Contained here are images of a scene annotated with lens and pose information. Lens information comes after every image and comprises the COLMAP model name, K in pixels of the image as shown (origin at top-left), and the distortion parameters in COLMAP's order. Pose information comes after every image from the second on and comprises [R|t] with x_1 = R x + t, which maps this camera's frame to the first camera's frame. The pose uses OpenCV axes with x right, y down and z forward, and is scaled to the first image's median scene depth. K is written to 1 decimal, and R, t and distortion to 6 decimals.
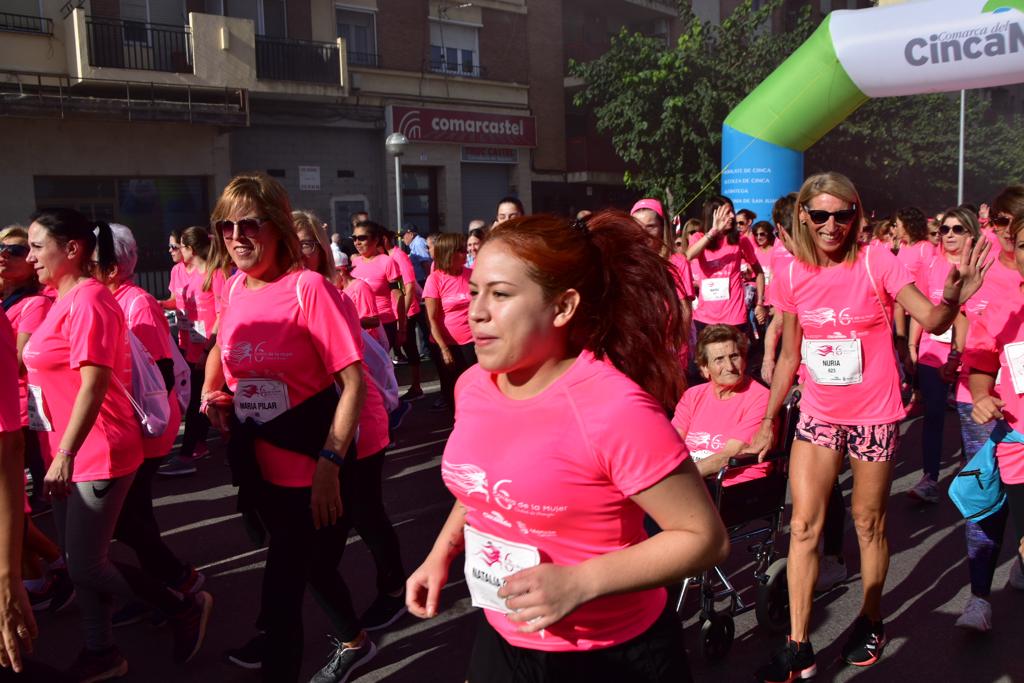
lens RADIAL K [[867.9, 0, 504.4], [0, 867.9, 345.9], [0, 0, 1]] dist [-0.156389, 0.145844]
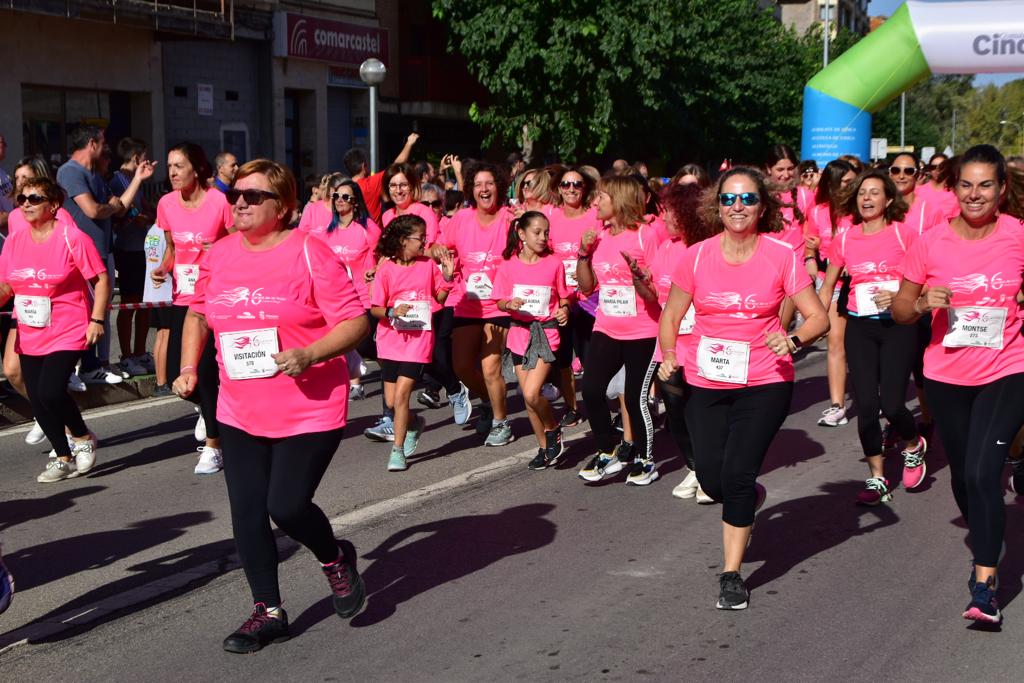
lens RADIAL K [[1909.5, 0, 507.0], [0, 1909.5, 356.6], [0, 0, 1]] dist [0.270893, 0.000000]
pose [[0.878391, -0.018143, 0.477599, -0.825964], [0.039069, 0.998661, -0.033918, 0.109537], [-0.476344, 0.048453, 0.877923, -0.668824]]
